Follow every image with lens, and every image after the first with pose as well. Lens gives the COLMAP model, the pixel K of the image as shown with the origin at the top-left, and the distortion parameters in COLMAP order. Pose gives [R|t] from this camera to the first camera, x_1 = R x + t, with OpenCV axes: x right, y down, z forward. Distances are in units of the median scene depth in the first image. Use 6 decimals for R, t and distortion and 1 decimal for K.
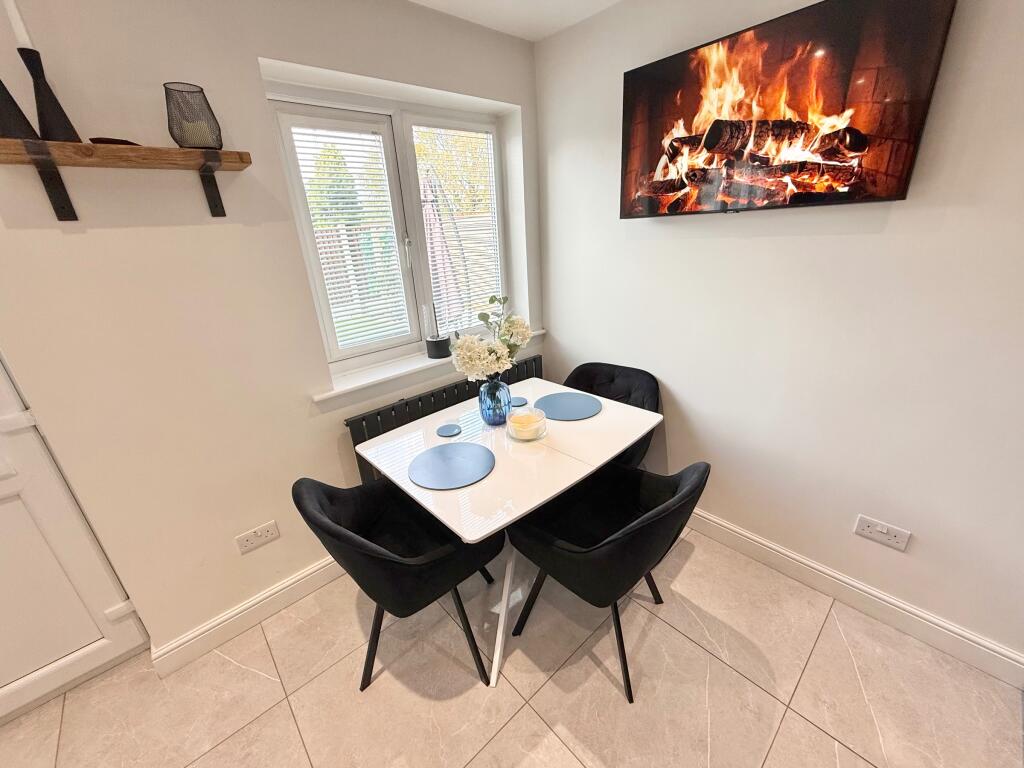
lens RADIAL K [[408.8, 0, 511.2], [0, 408.8, 386.4], [0, 0, 1]] dist [0.003452, 0.002517]
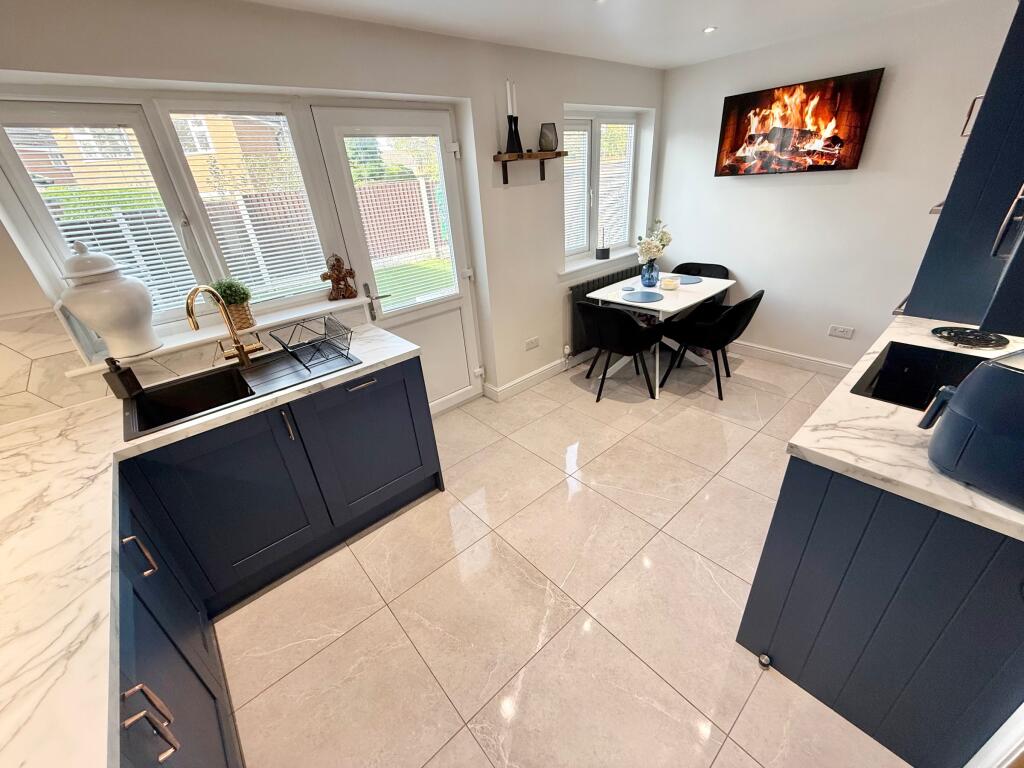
lens RADIAL K [[408.8, 0, 512.8], [0, 408.8, 384.8], [0, 0, 1]] dist [0.003452, 0.002517]
pose [[0.999856, -0.004404, -0.016399, -0.689547], [0.006039, 0.994866, 0.101022, 0.370001], [0.015870, -0.101106, 0.994749, -1.056561]]
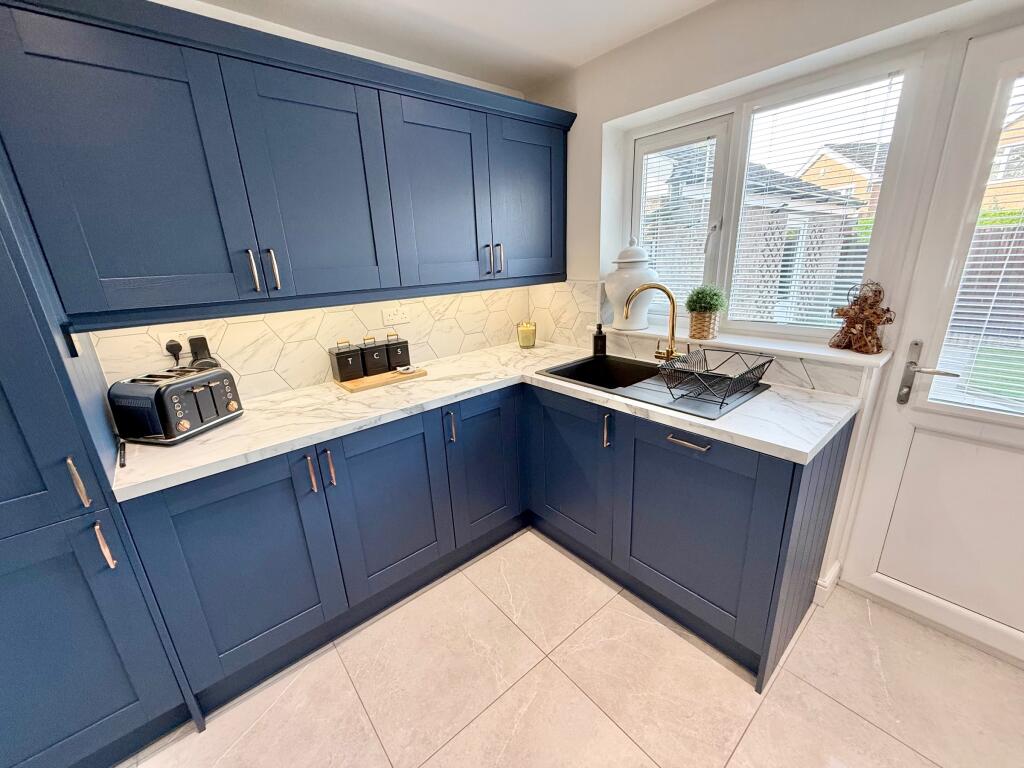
lens RADIAL K [[408.8, 0, 511.4], [0, 408.8, 384.3], [0, 0, 1]] dist [0.003452, 0.002517]
pose [[-0.030504, 0.356970, -0.933618, -0.382778], [-0.325600, 0.879556, 0.346938, 0.207064], [0.945015, 0.314569, 0.089400, -0.394050]]
